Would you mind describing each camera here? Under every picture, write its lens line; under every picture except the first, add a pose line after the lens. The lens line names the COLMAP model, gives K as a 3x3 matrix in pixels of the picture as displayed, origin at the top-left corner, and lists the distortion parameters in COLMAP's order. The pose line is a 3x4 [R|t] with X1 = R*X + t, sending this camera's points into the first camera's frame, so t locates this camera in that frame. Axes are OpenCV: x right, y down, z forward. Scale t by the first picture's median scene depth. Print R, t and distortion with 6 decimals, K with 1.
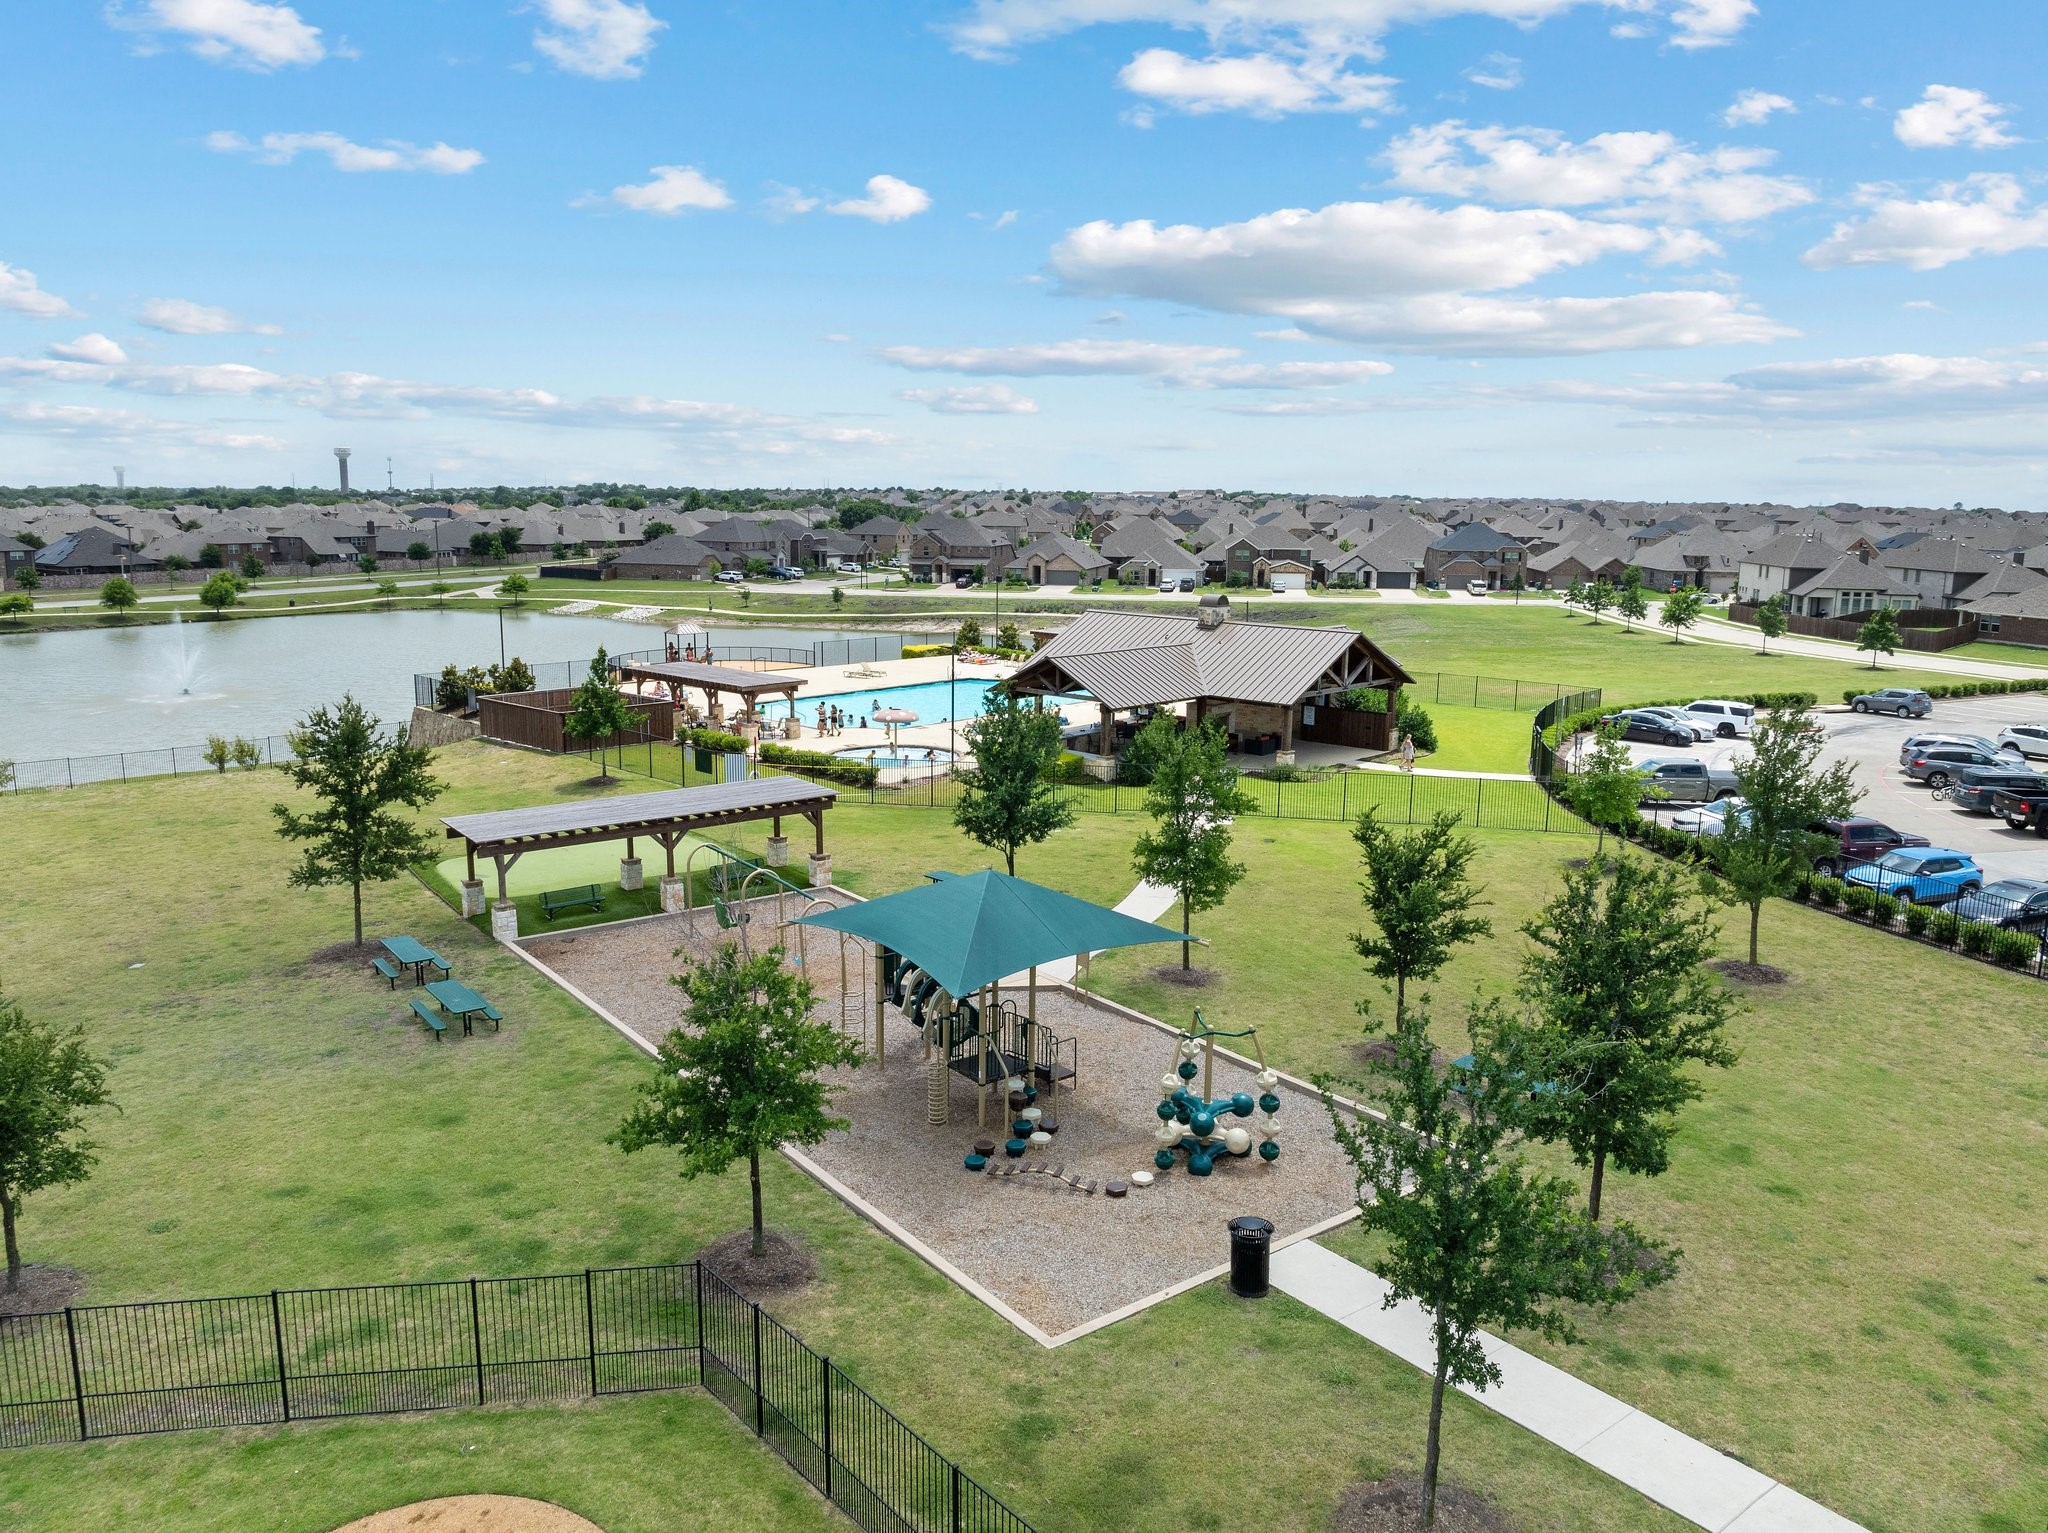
lens RADIAL K [[1422.9, 0, 1033.6], [0, 1422.9, 778.1], [0, 0, 1]] dist [-0.041600, 0.017025]
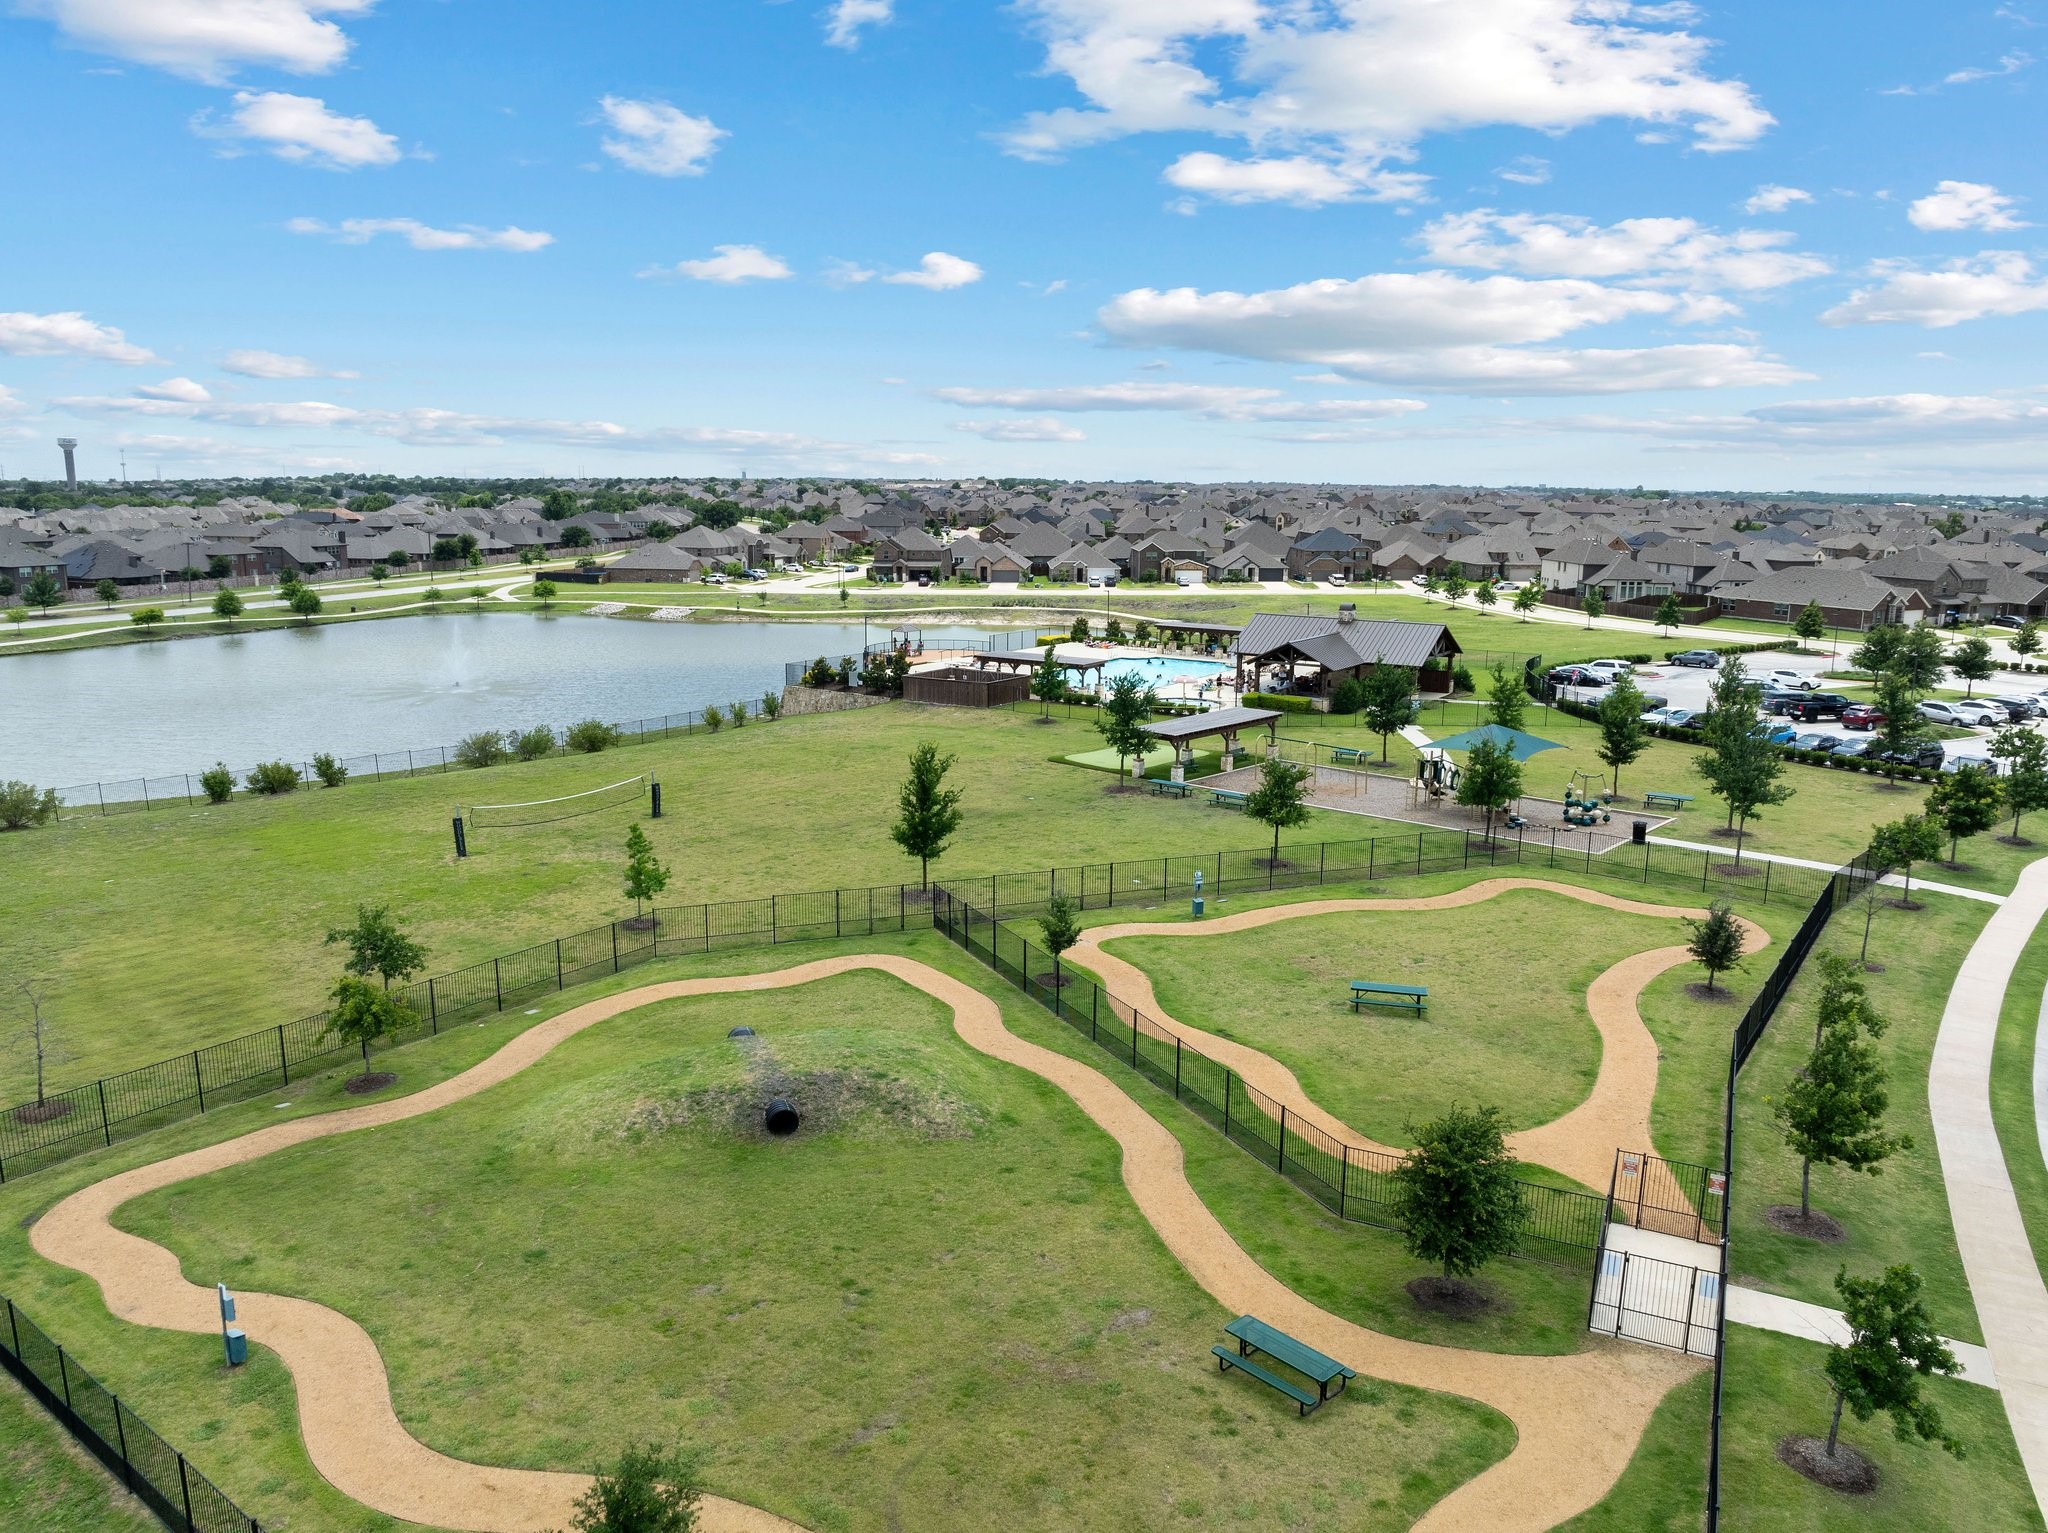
lens RADIAL K [[1422.9, 0, 1026.2], [0, 1422.9, 761.8], [0, 0, 1]] dist [-0.041600, 0.017025]
pose [[0.984438, -0.036659, 0.171867, -0.207293], [0.036582, 0.999324, 0.003611, 0.014637], [-0.171884, 0.002732, 0.985113, -0.223273]]
